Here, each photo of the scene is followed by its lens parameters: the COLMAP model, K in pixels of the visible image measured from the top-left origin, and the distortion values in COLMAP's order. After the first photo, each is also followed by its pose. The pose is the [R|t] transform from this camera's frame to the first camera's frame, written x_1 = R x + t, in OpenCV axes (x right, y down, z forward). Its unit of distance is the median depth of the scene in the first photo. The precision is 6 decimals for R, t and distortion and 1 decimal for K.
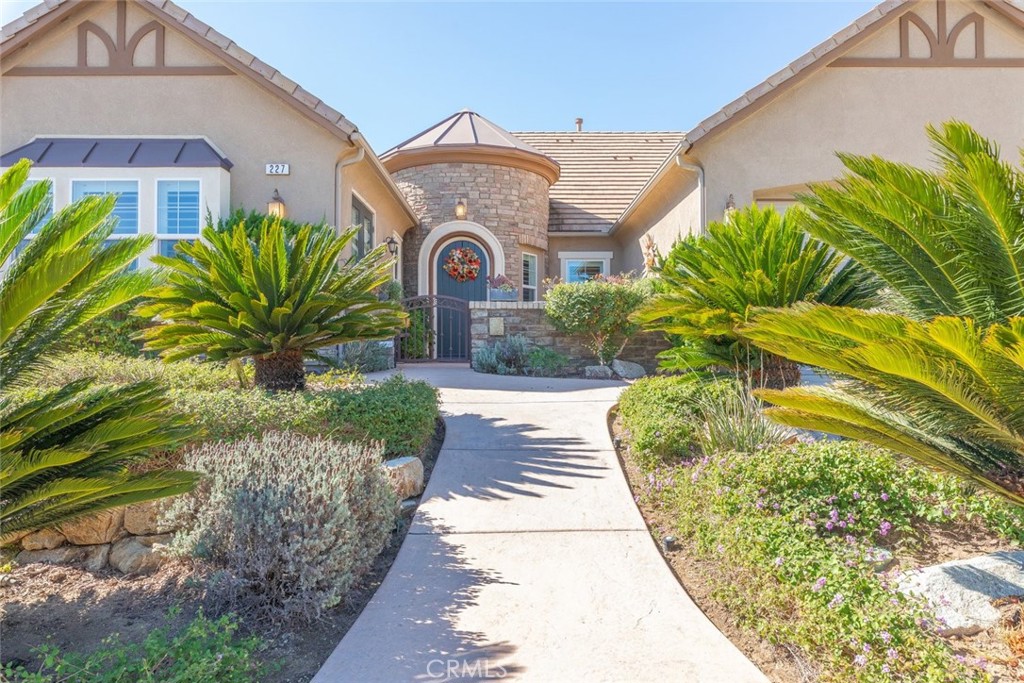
lens RADIAL K [[657.9, 0, 512.0], [0, 657.9, 341.5], [0, 0, 1]] dist [-0.003978, -0.000469]
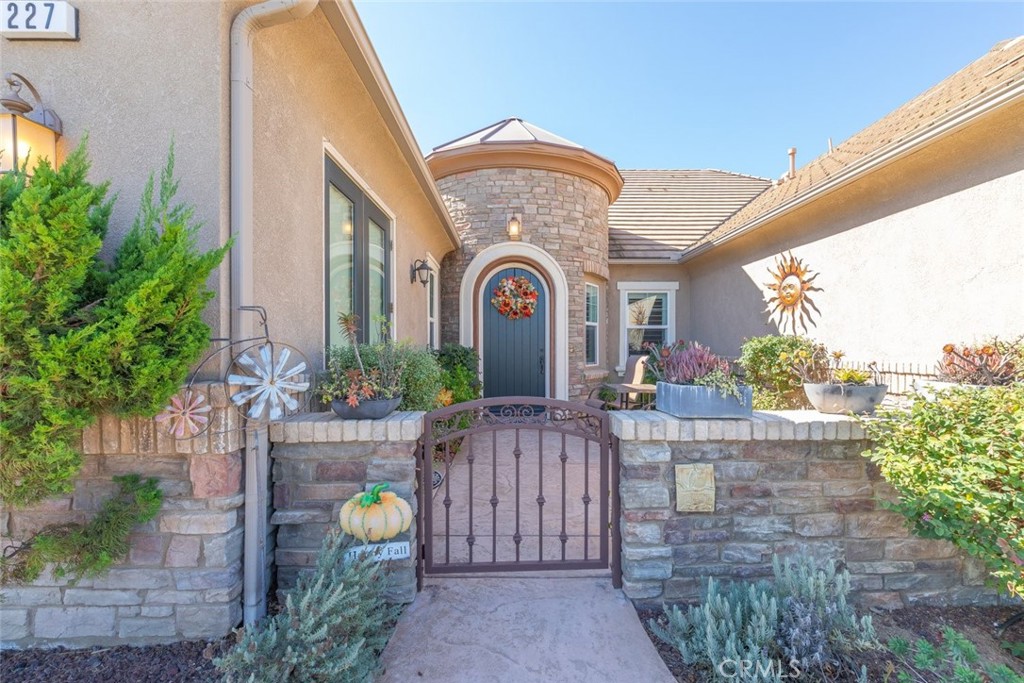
lens RADIAL K [[445.5, 0, 518.5], [0, 445.5, 343.0], [0, 0, 1]] dist [-0.000281, -0.000298]
pose [[0.999972, 0.000742, 0.007471, -0.076285], [-0.000760, 0.999997, 0.002493, -0.064563], [-0.007469, -0.002499, 0.999969, 0.467789]]
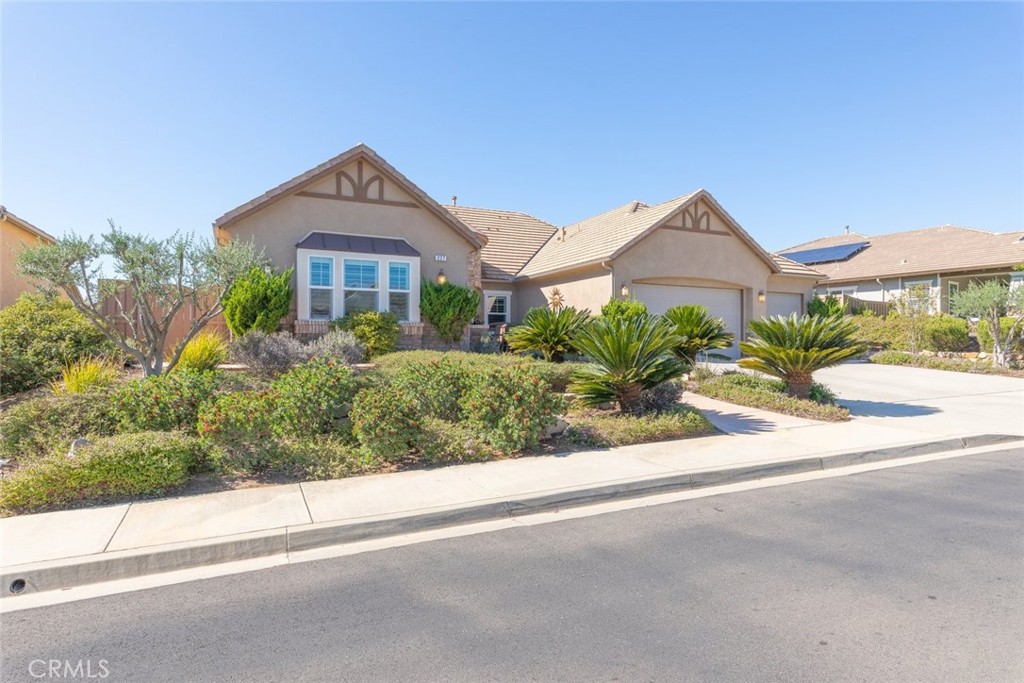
lens RADIAL K [[518.0, 0, 512.0], [0, 518.0, 341.5], [0, 0, 1]] dist [0.000201, 0.000003]
pose [[0.915100, 0.004262, 0.403205, -0.464441], [-0.007894, 0.999942, 0.007347, -0.014884], [-0.403150, -0.009906, 0.915080, -0.303011]]
